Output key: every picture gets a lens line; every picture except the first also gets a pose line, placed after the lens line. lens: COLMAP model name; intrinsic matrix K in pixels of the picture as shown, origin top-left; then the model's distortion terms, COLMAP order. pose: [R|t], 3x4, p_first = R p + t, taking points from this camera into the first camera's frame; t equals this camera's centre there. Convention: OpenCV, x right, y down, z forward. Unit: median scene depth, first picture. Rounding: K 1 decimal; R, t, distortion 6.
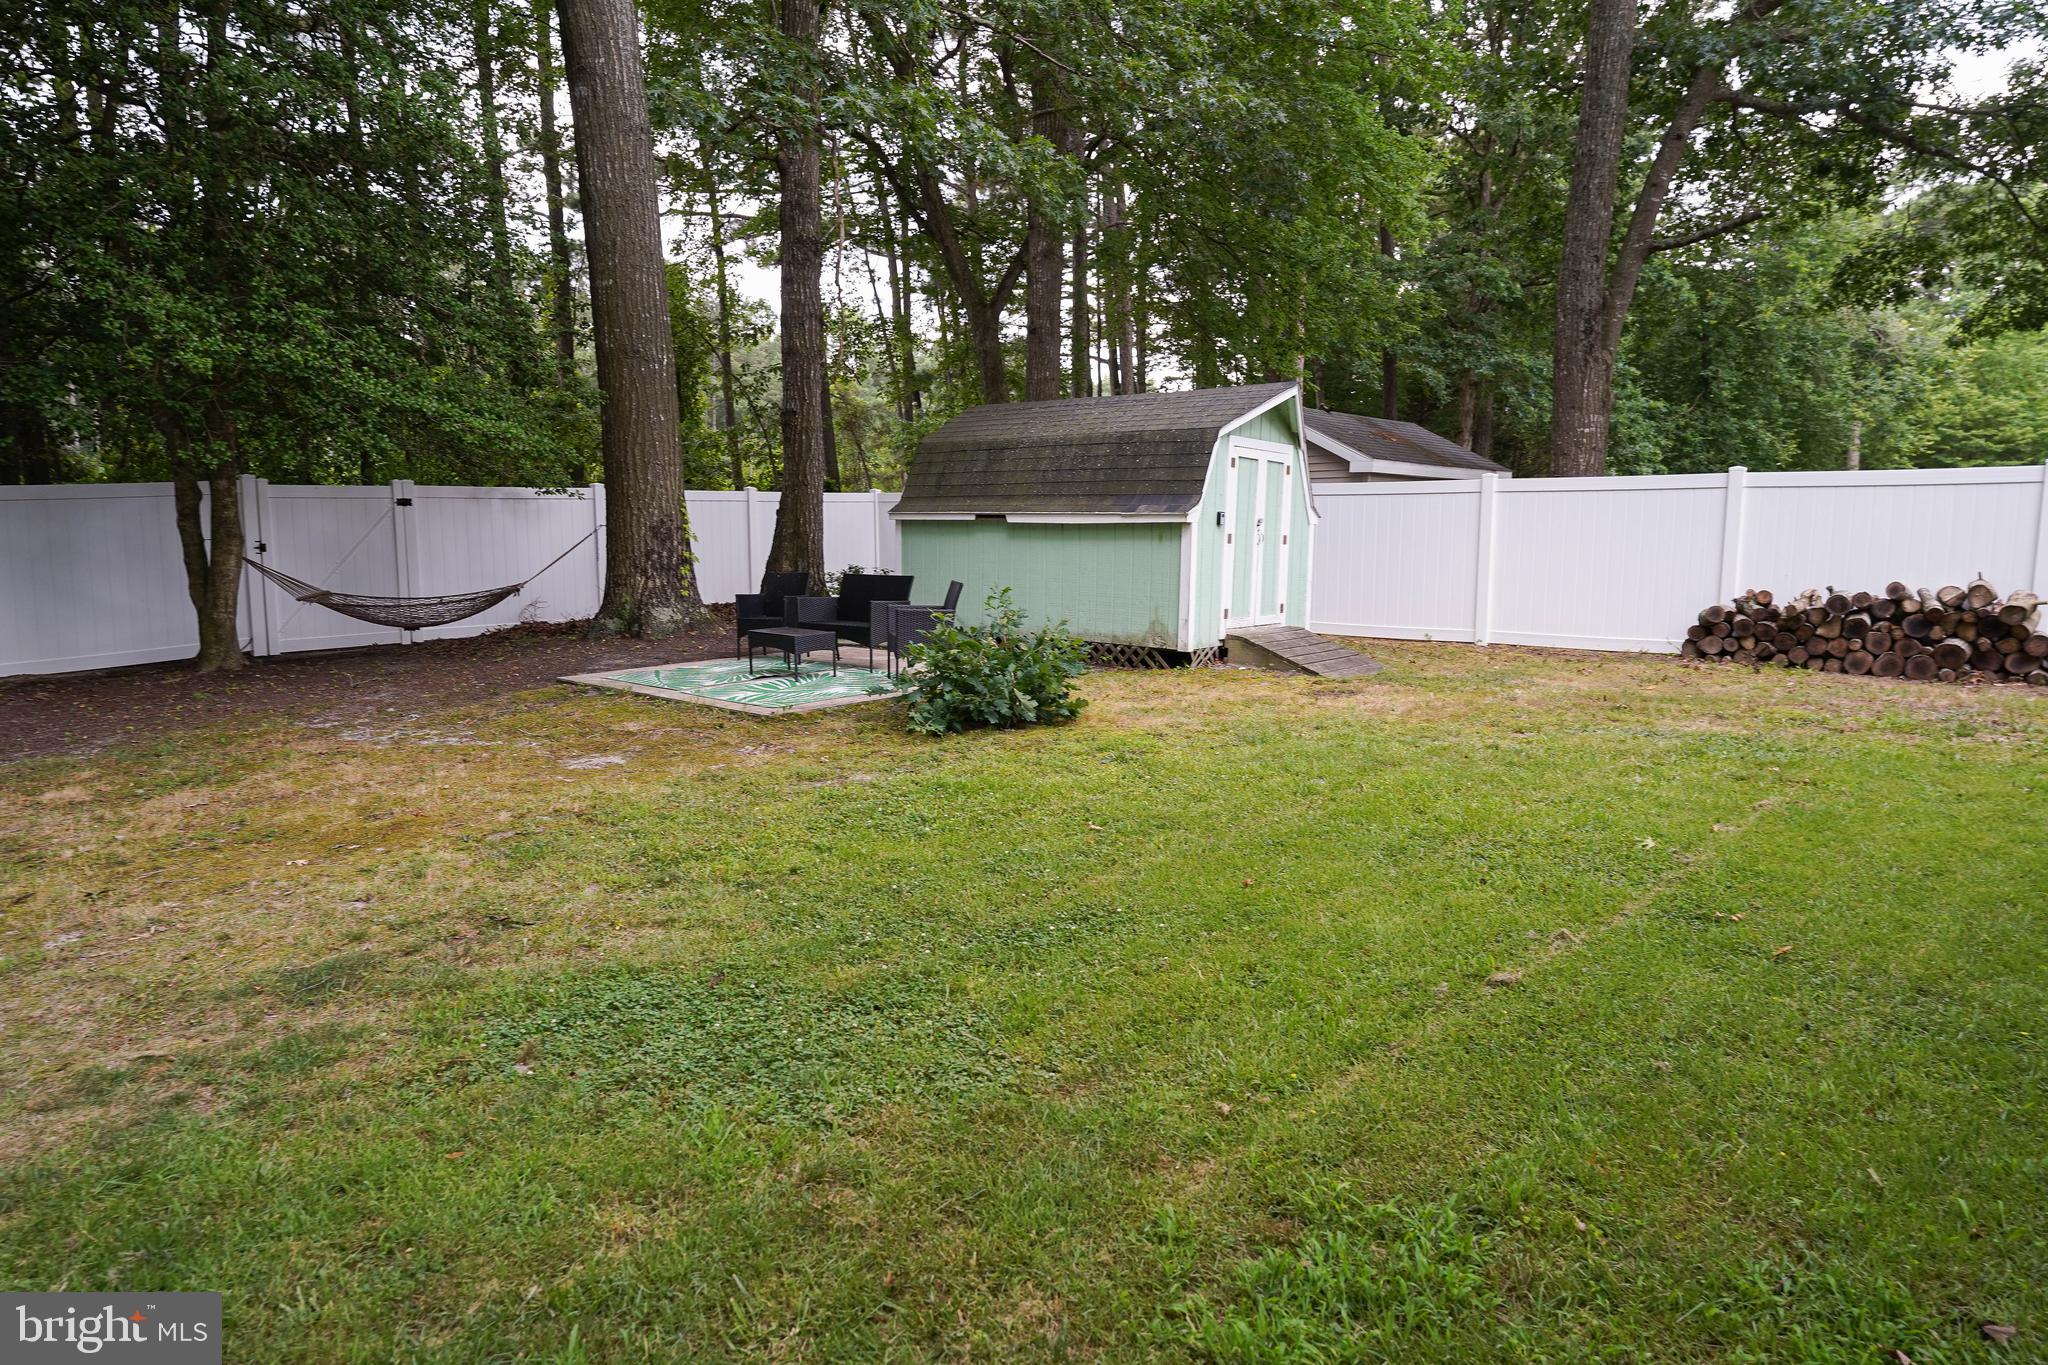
lens RADIAL K [[1200.3, 0, 1030.1], [0, 1200.3, 680.3], [0, 0, 1]] dist [0.006247, 0.001086]
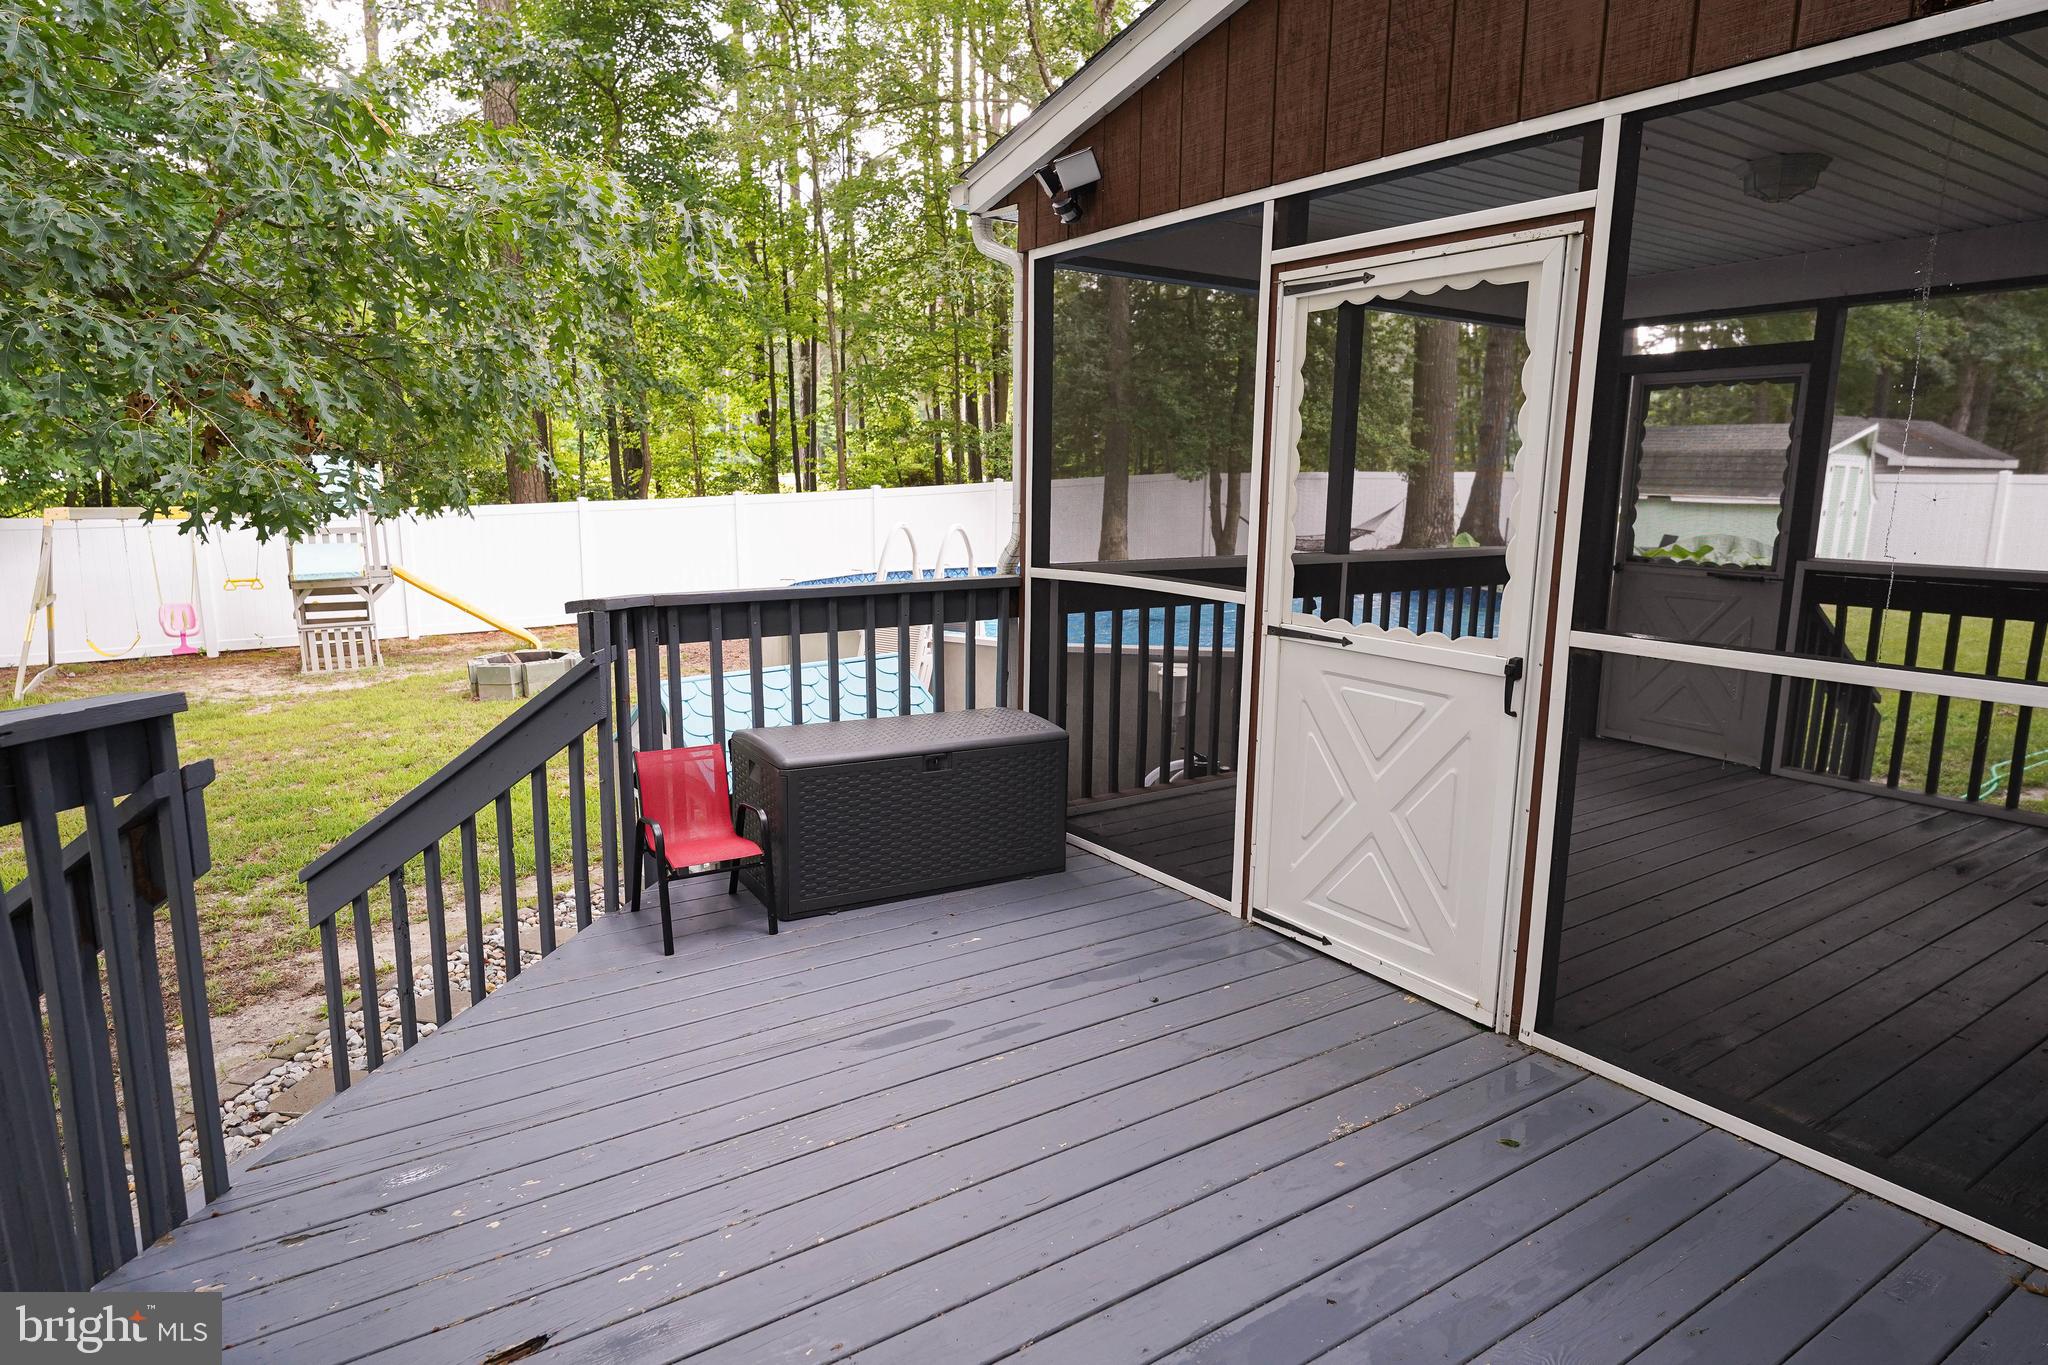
lens RADIAL K [[1200.3, 0, 1023.7], [0, 1200.3, 682.6], [0, 0, 1]] dist [0.006247, 0.001086]
pose [[0.957105, 0.058008, -0.283877, -0.413185], [-0.045424, 0.997679, 0.050720, 0.087979], [0.286160, -0.035649, 0.957518, -0.965492]]
